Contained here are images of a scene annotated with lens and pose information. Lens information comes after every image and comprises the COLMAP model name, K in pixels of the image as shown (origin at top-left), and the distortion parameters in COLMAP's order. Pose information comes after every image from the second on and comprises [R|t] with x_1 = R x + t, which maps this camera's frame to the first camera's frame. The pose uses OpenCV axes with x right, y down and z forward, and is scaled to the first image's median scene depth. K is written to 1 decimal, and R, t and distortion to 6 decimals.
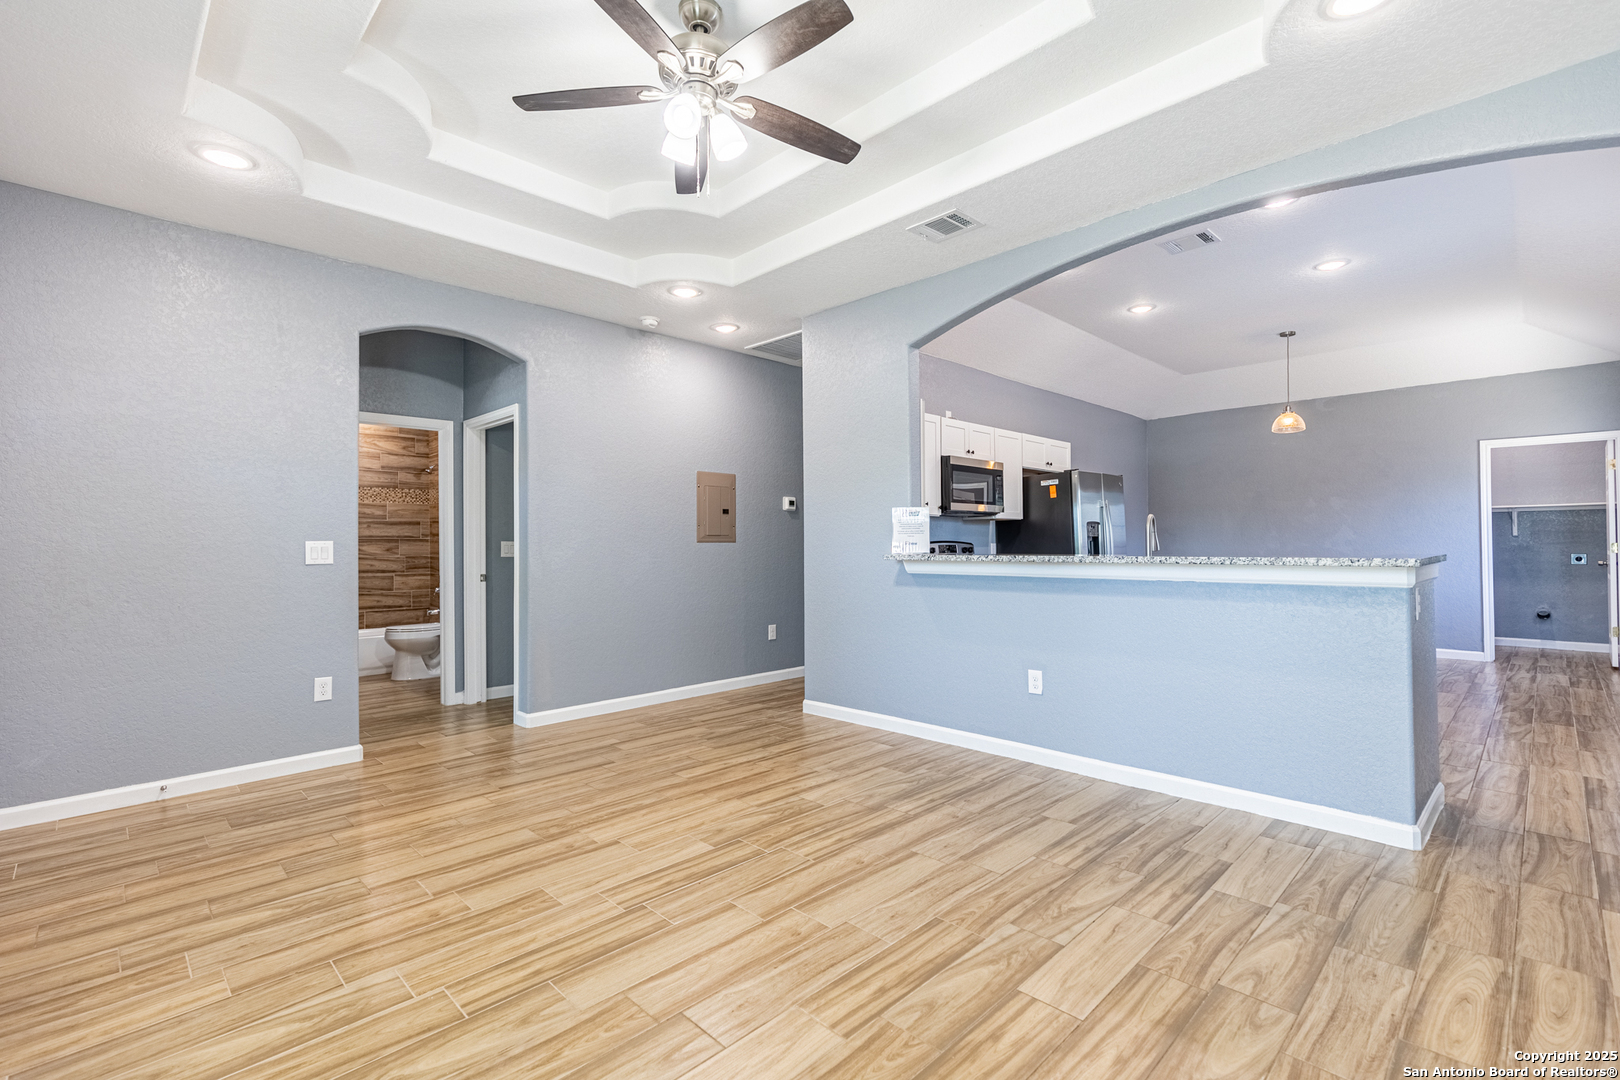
lens RADIAL K [[732.3, 0, 813.3], [0, 732.3, 538.6], [0, 0, 1]] dist [0.009583, 0.000595]
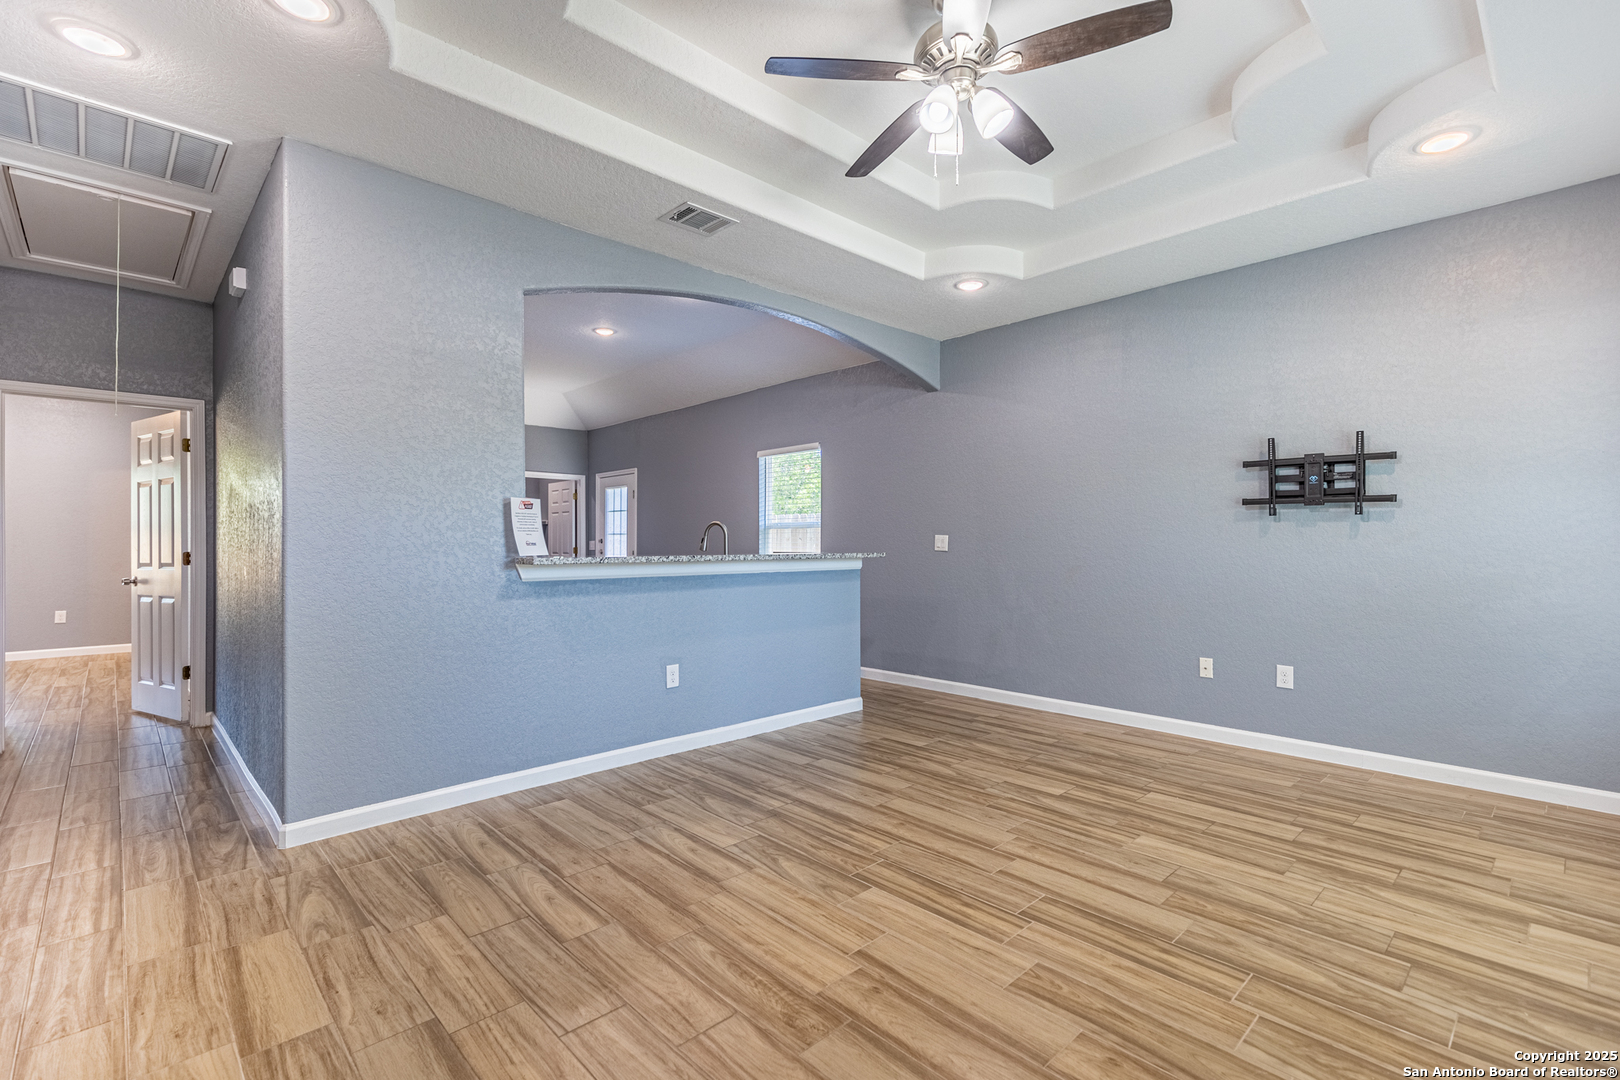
lens RADIAL K [[732.3, 0, 826.1], [0, 732.3, 539.2], [0, 0, 1]] dist [0.009583, 0.000595]
pose [[0.010714, 0.013277, 0.999854, -0.816744], [-0.003447, 0.999906, -0.013240, 0.013731], [-0.999937, -0.003304, 0.010759, 0.841685]]
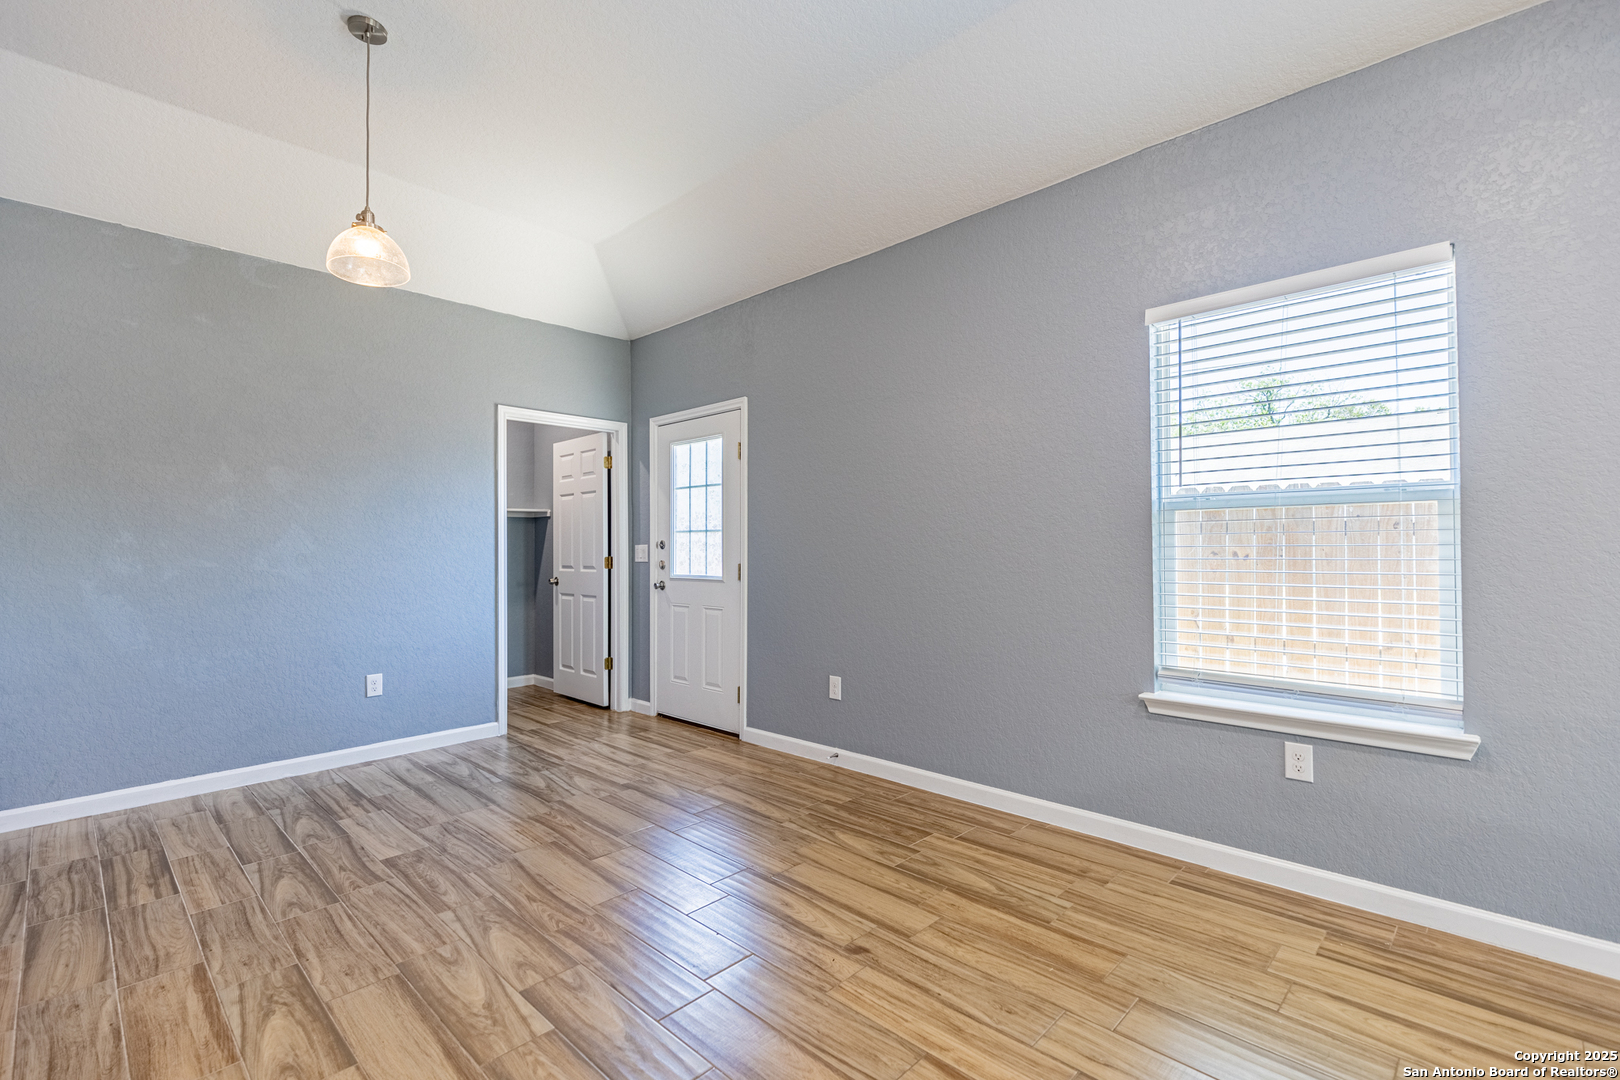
lens RADIAL K [[732.3, 0, 813.5], [0, 732.3, 540.5], [0, 0, 1]] dist [0.009583, 0.000595]
pose [[-0.009279, 0.018005, 0.999795, 0.472785], [0.001811, 0.999837, -0.017989, 0.004903], [-0.999955, 0.001643, -0.009310, 1.428231]]
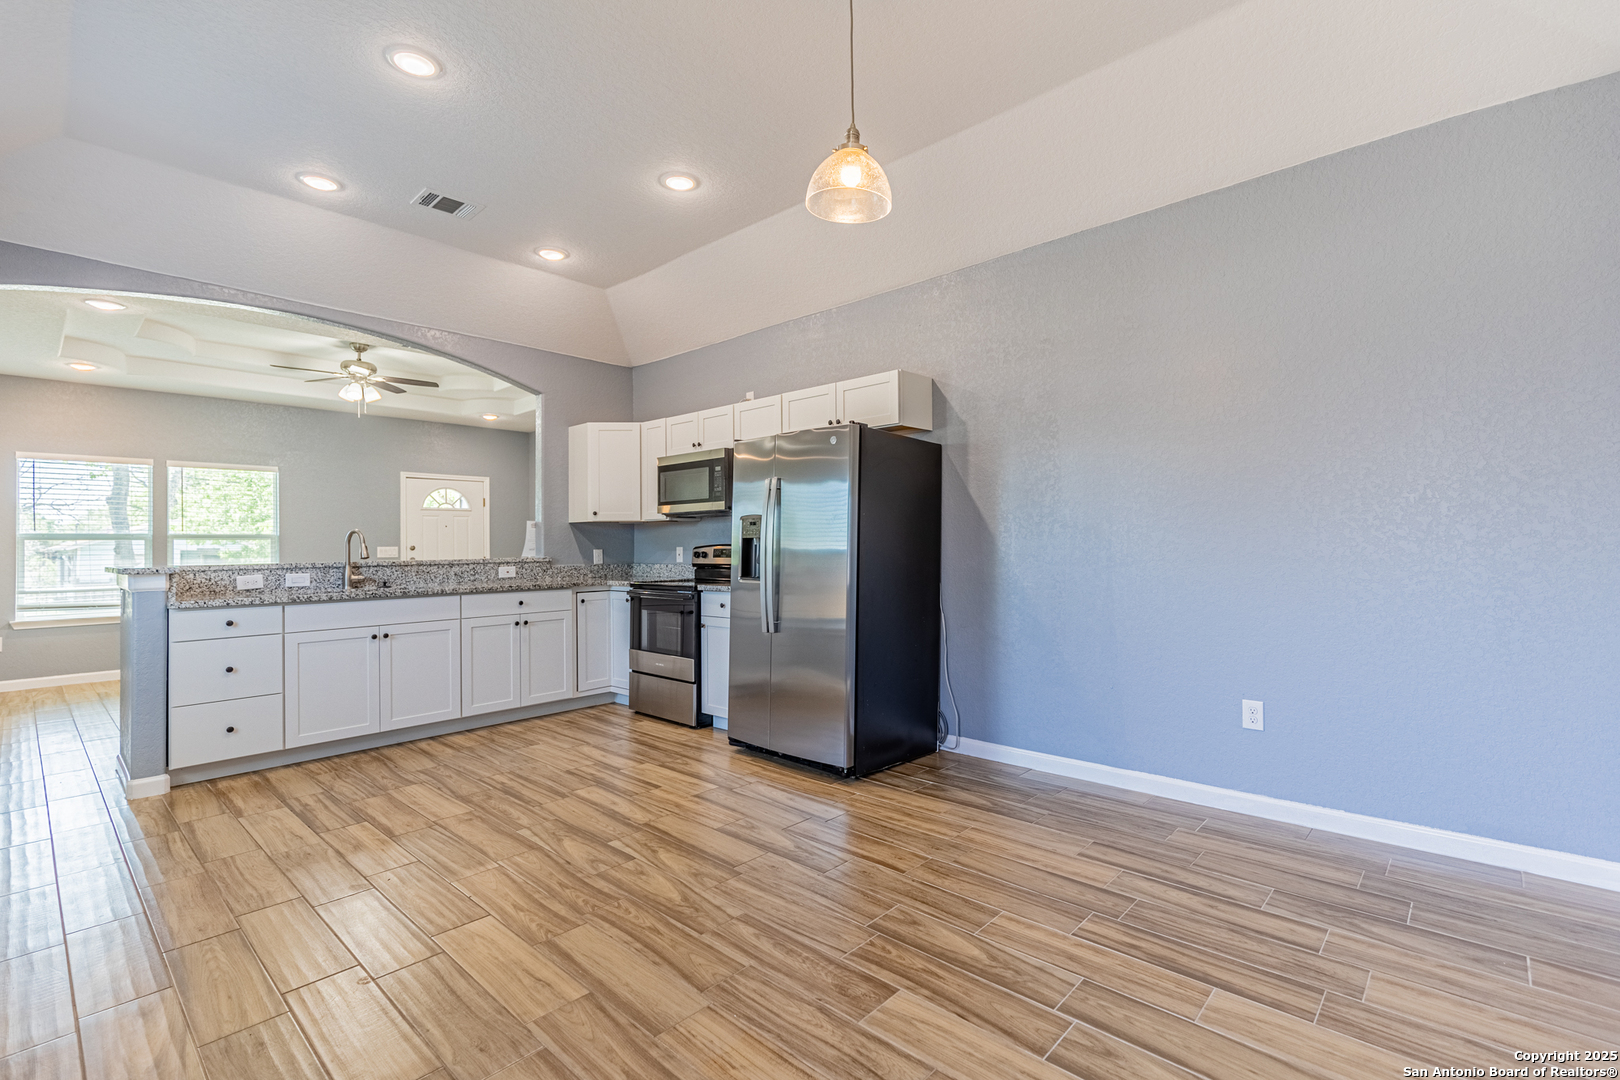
lens RADIAL K [[732.3, 0, 821.2], [0, 732.3, 536.6], [0, 0, 1]] dist [0.009583, 0.000595]
pose [[0.042583, -0.003877, -0.999085, 1.815272], [0.020042, 0.999795, -0.003026, -0.001139], [0.998892, -0.019895, 0.042652, 1.812346]]
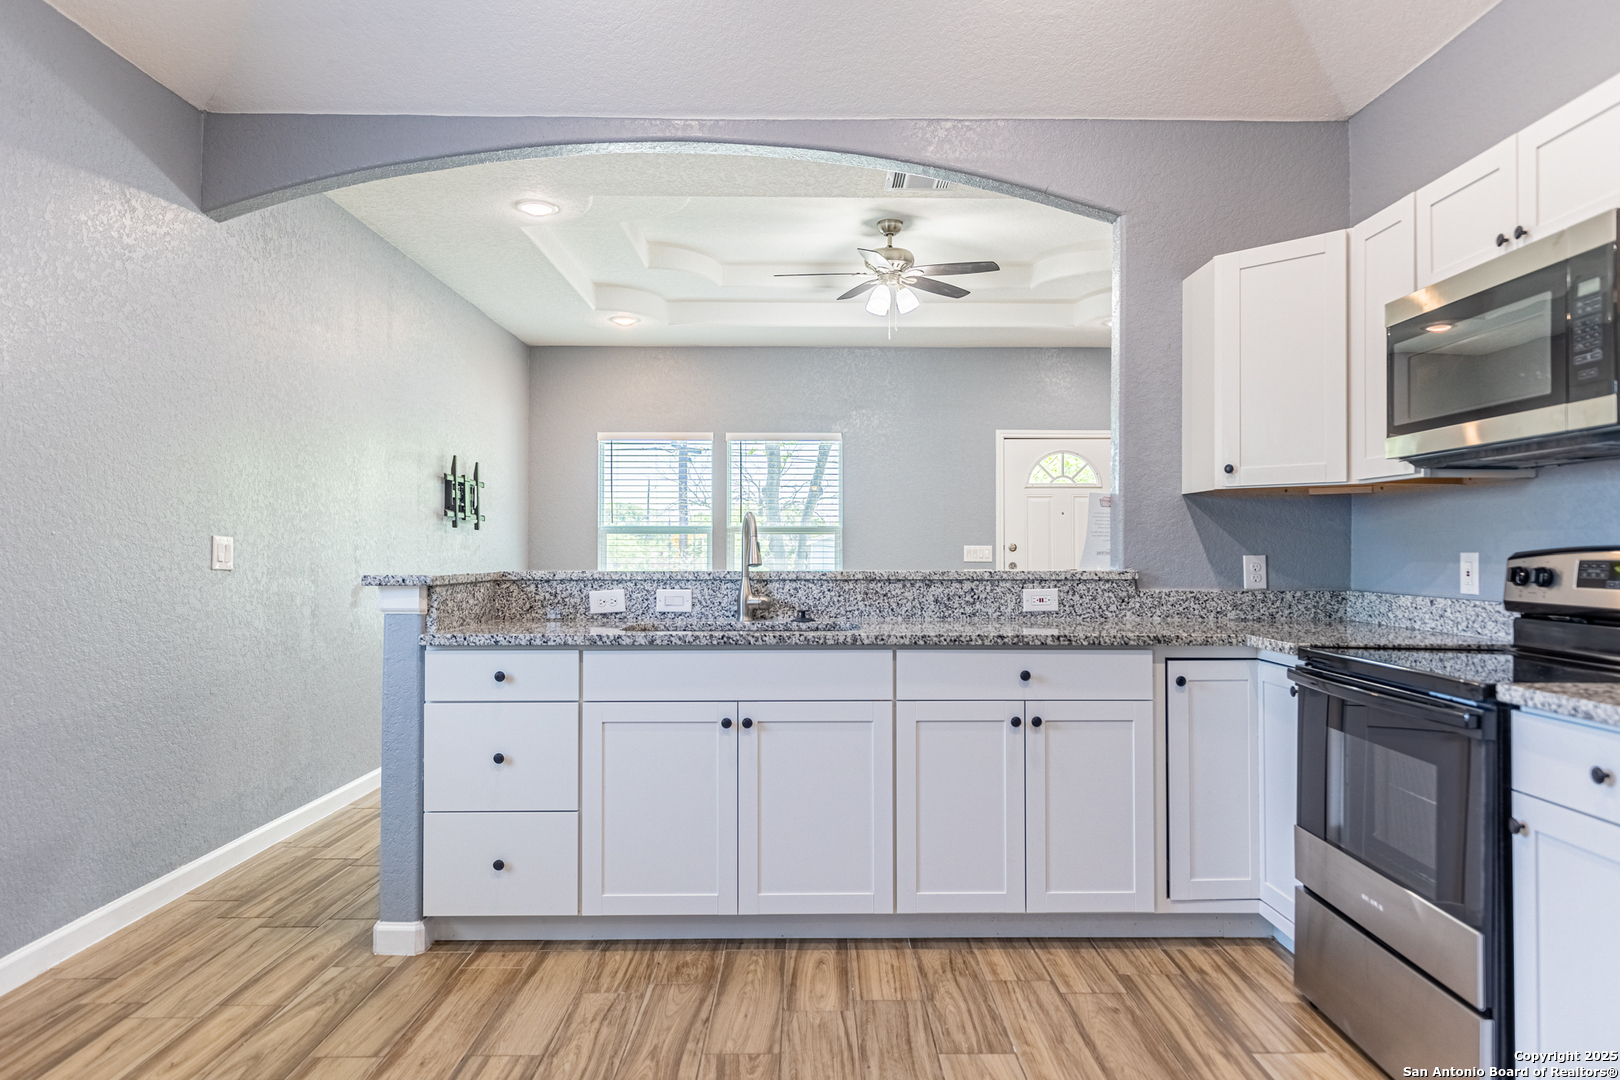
lens RADIAL K [[1007.9, 0, 814.6], [0, 1007.9, 532.4], [0, 0, 1]] dist [0.006337, -0.000441]
pose [[-0.704308, -0.005706, -0.709872, 1.123923], [0.010531, 0.999774, -0.018485, 0.004172], [0.709817, -0.020494, -0.704088, 1.766680]]
